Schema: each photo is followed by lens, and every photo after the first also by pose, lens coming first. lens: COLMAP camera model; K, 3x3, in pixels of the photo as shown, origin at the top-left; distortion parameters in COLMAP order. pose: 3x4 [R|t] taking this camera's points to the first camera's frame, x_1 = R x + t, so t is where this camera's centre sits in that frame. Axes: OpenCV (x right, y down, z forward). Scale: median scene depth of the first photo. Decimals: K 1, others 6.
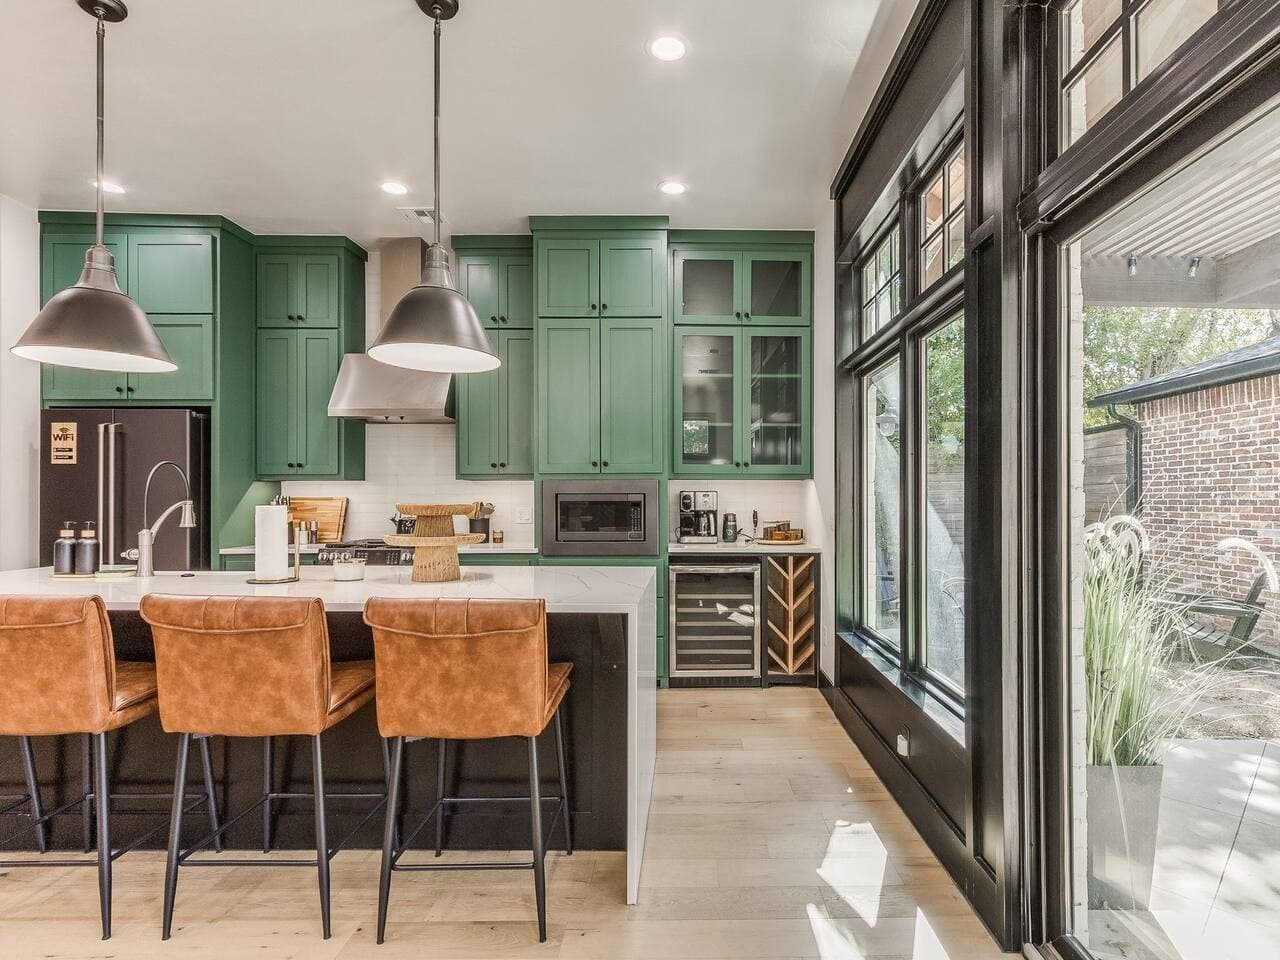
lens RADIAL K [[673.1, 0, 692.9], [0, 673.1, 497.0], [0, 0, 1]] dist [0.006441, -0.003248]
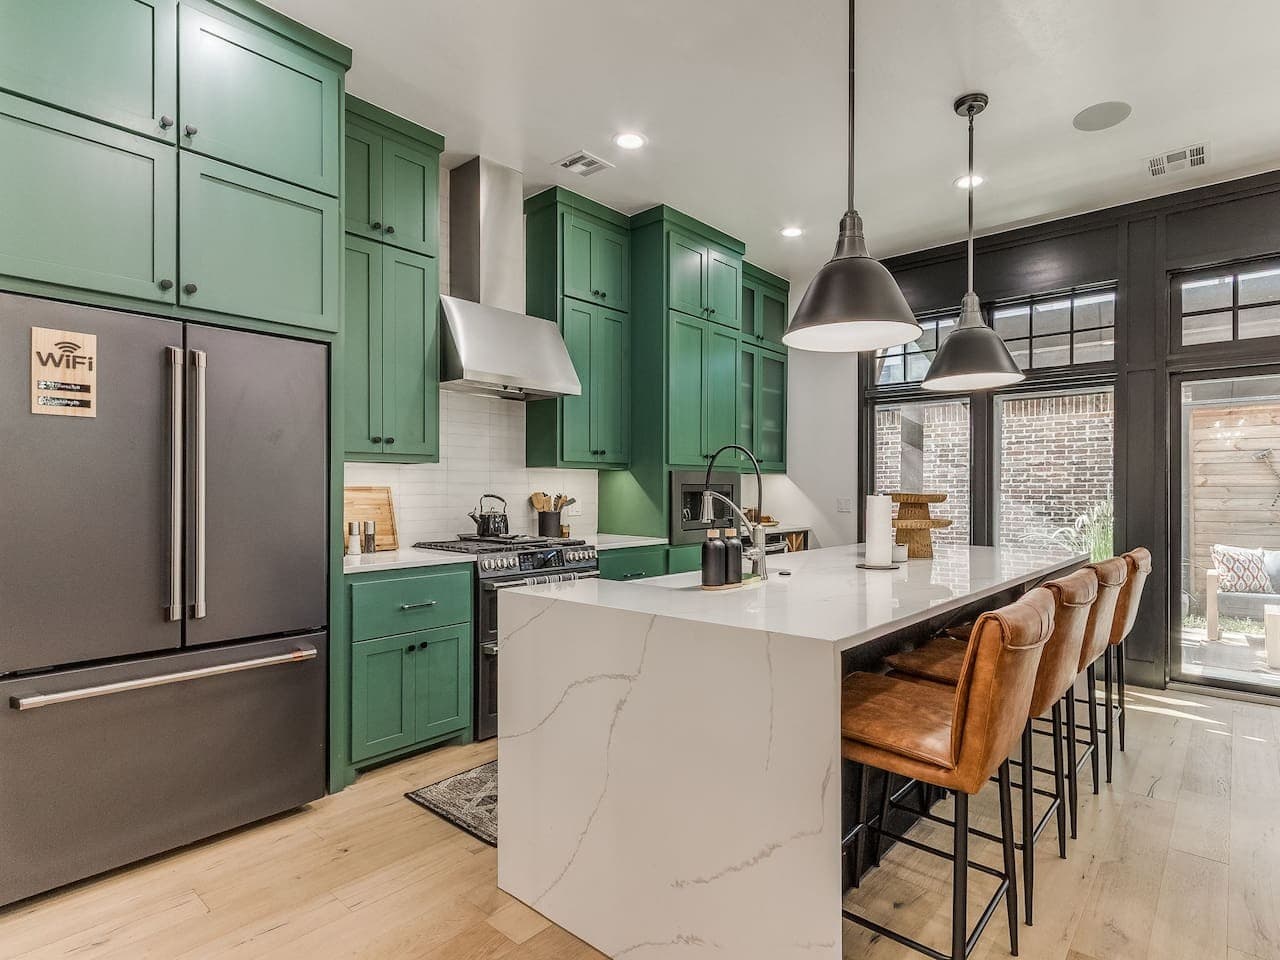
lens RADIAL K [[672.7, 0, 698.6], [0, 672.7, 483.9], [0, 0, 1]] dist [0.002475, -0.000672]
pose [[0.638028, 0.006927, 0.769982, -0.968838], [-0.003102, 0.999975, -0.006426, 0.001365], [-0.770007, 0.001711, 0.638033, 0.326977]]
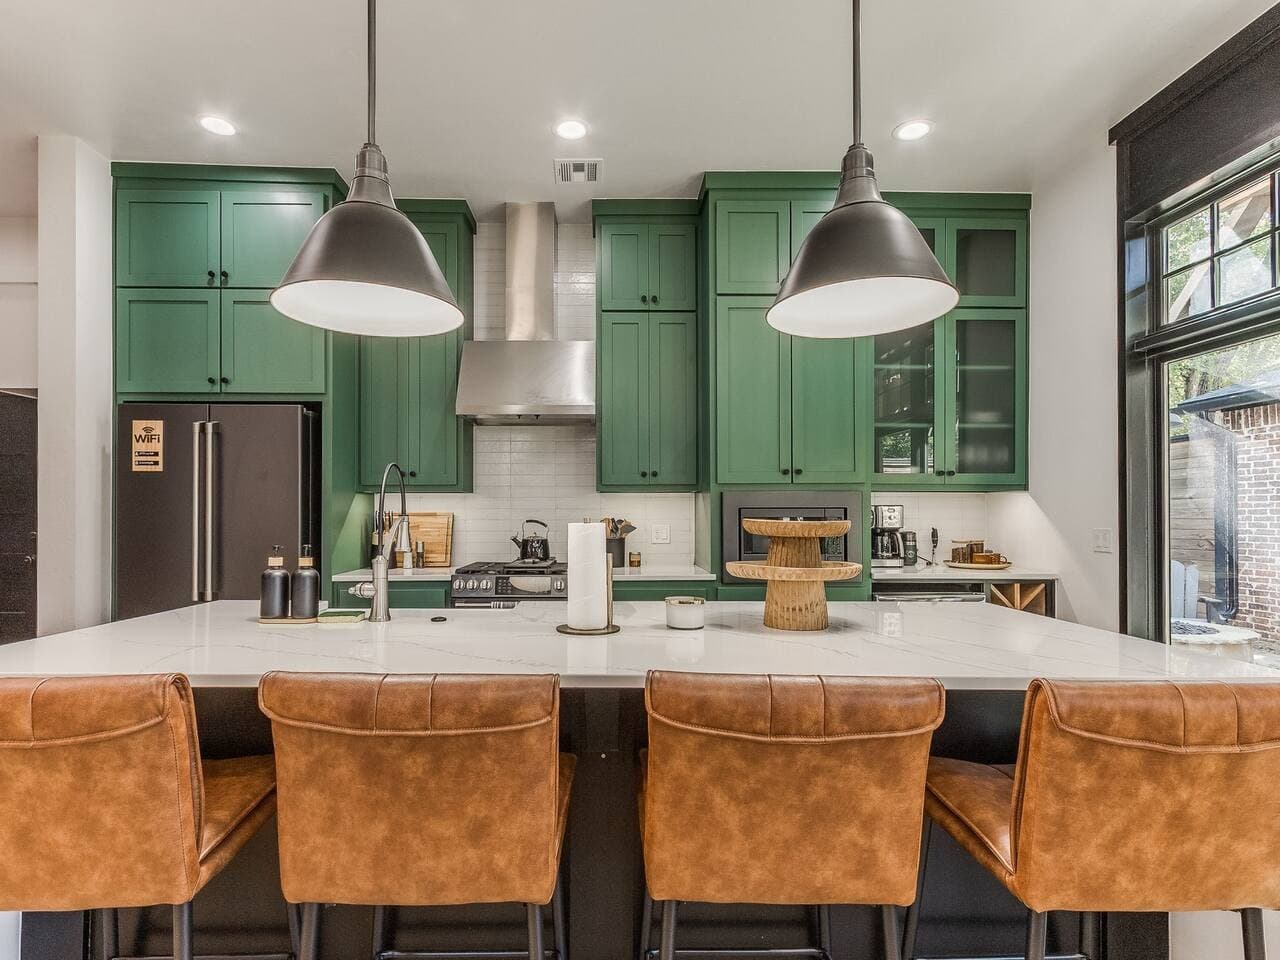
lens RADIAL K [[676.7, 0, 615.9], [0, 676.7, 509.9], [0, 0, 1]] dist [0.004556, 0.000291]
pose [[0.999965, 0.000097, 0.008315, -0.358818], [-0.000054, 0.999986, -0.005197, 0.001571], [-0.008316, 0.005197, 0.999952, 0.172394]]
